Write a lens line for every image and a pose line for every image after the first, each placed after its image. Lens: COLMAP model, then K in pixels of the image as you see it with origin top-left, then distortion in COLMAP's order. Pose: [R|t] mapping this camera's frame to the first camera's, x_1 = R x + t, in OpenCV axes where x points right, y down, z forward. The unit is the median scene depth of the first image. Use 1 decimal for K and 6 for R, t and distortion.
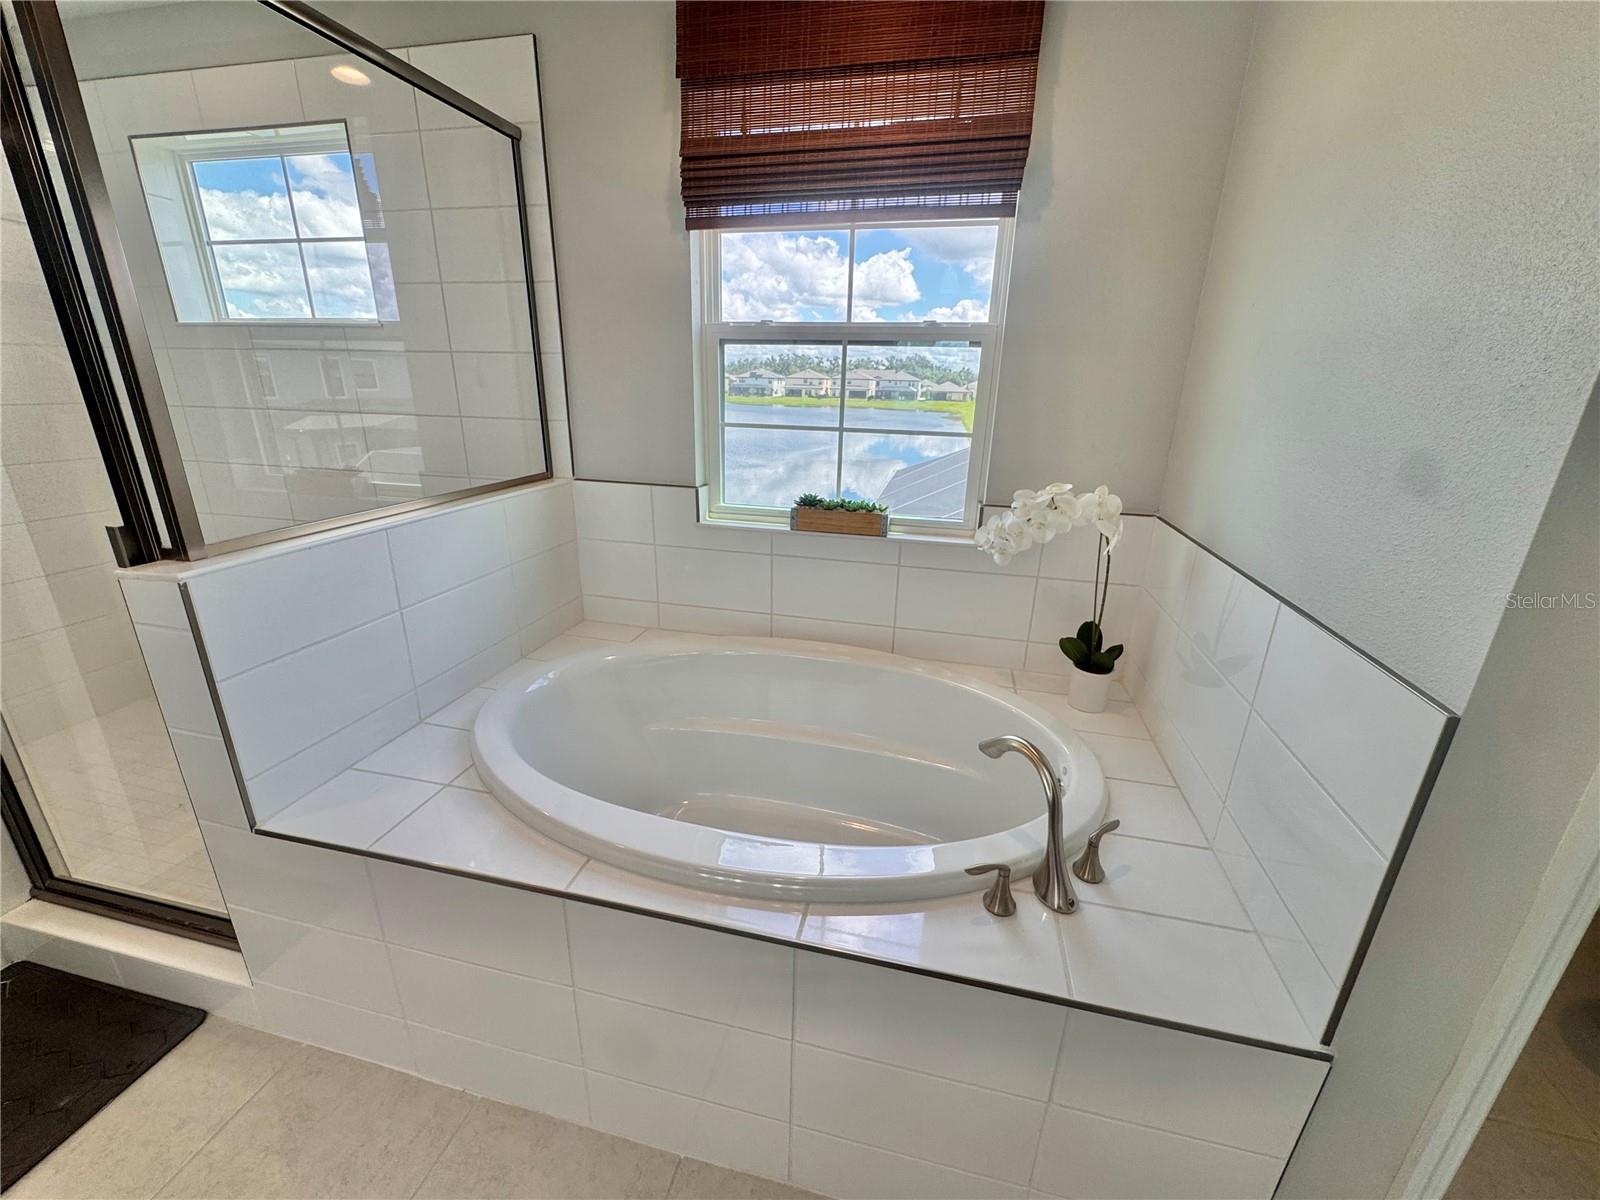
lens RADIAL K [[643.8, 0, 802.5], [0, 643.8, 597.3], [0, 0, 1]] dist [0.001981, 0.000178]
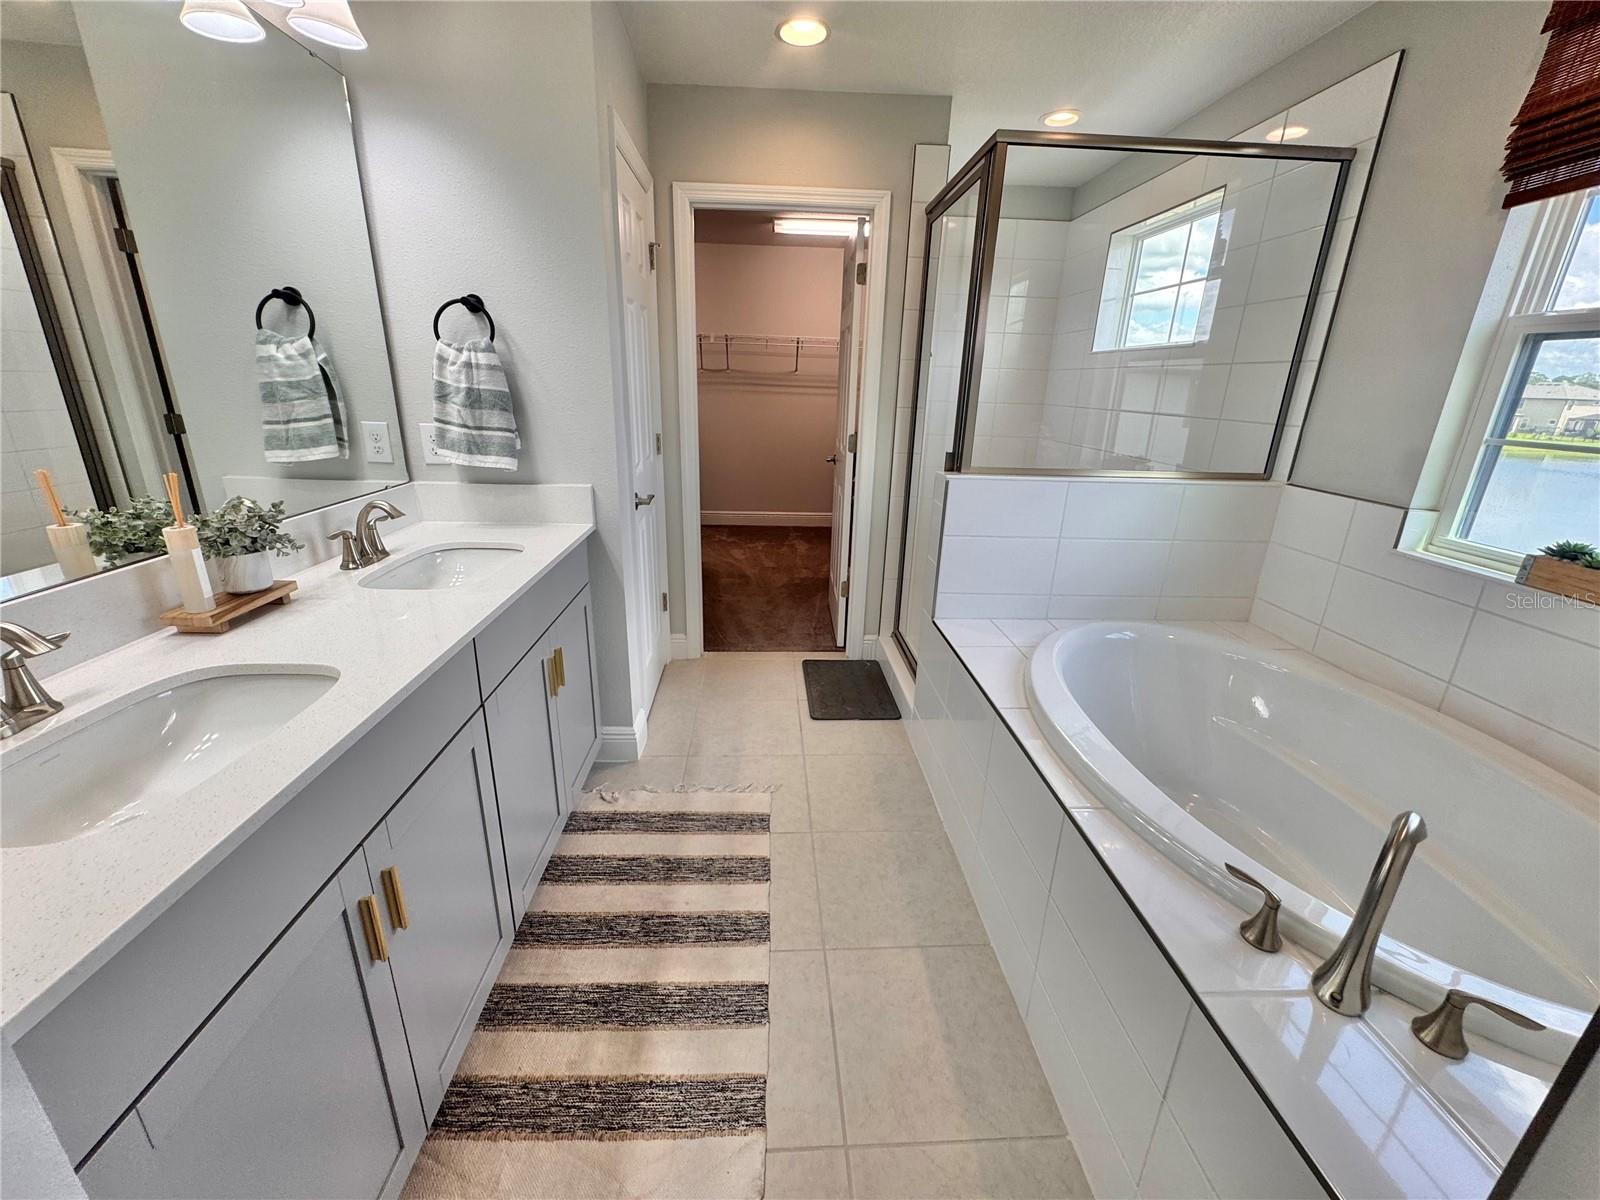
lens RADIAL K [[643.8, 0, 799.8], [0, 643.8, 596.5], [0, 0, 1]] dist [0.001981, 0.000178]
pose [[0.280389, 0.293363, -0.913959, 0.426427], [-0.330834, 0.923347, 0.194882, 0.038107], [0.901072, 0.247726, 0.355950, -0.012308]]
